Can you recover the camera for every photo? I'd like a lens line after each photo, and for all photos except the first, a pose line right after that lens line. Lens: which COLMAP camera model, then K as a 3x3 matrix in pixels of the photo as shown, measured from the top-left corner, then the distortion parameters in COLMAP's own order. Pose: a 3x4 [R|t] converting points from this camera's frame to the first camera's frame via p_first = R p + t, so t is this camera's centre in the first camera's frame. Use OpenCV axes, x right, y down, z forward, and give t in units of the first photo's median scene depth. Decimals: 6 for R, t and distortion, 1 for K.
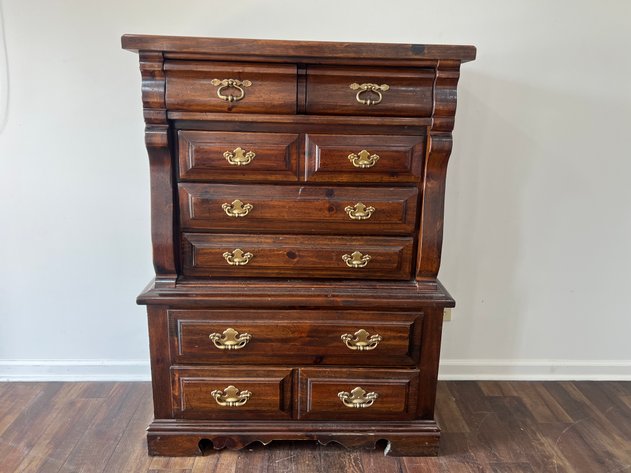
lens RADIAL K [[491.1, 0, 320.8], [0, 491.1, 233.4], [0, 0, 1]] dist [0.066760, -0.079192]
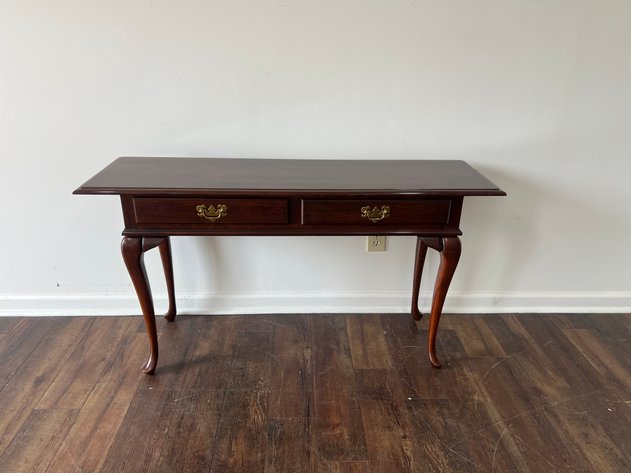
lens RADIAL K [[491.1, 0, 322.7], [0, 491.1, 241.7], [0, 0, 1]] dist [0.066760, -0.079192]
pose [[0.999990, -0.003557, 0.002538, 0.173708], [0.003140, 0.988867, 0.148769, 0.027579], [-0.003038, -0.148759, 0.988869, 0.119649]]
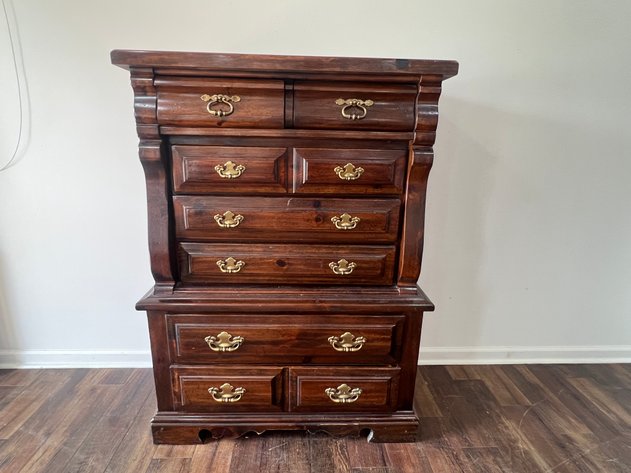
lens RADIAL K [[359.1, 0, 315.2], [0, 359.1, 236.7], [0, 0, 1]] dist [-0.005508, 0.002953]
pose [[0.999985, -0.003935, 0.003719, 0.009917], [0.003904, 0.999958, 0.008320, -0.016730], [-0.003752, -0.008305, 0.999958, 0.197687]]
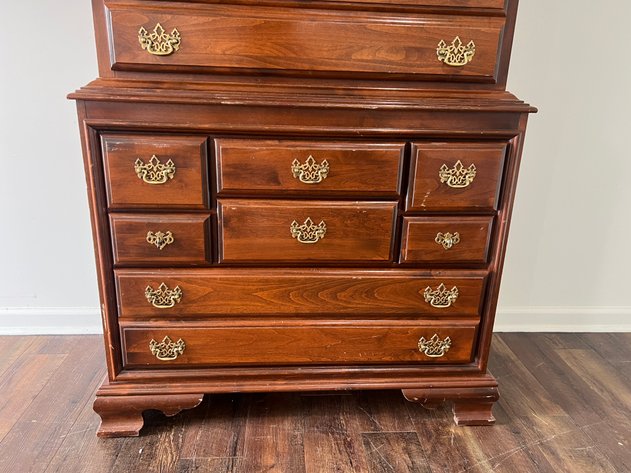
lens RADIAL K [[491.1, 0, 317.0], [0, 491.1, 242.1], [0, 0, 1]] dist [0.066760, -0.079192]
pose [[0.999646, -0.000591, 0.026616, 0.240909], [-0.000959, 0.998305, 0.058185, 0.132711], [-0.026606, -0.058190, 0.997951, 0.279630]]
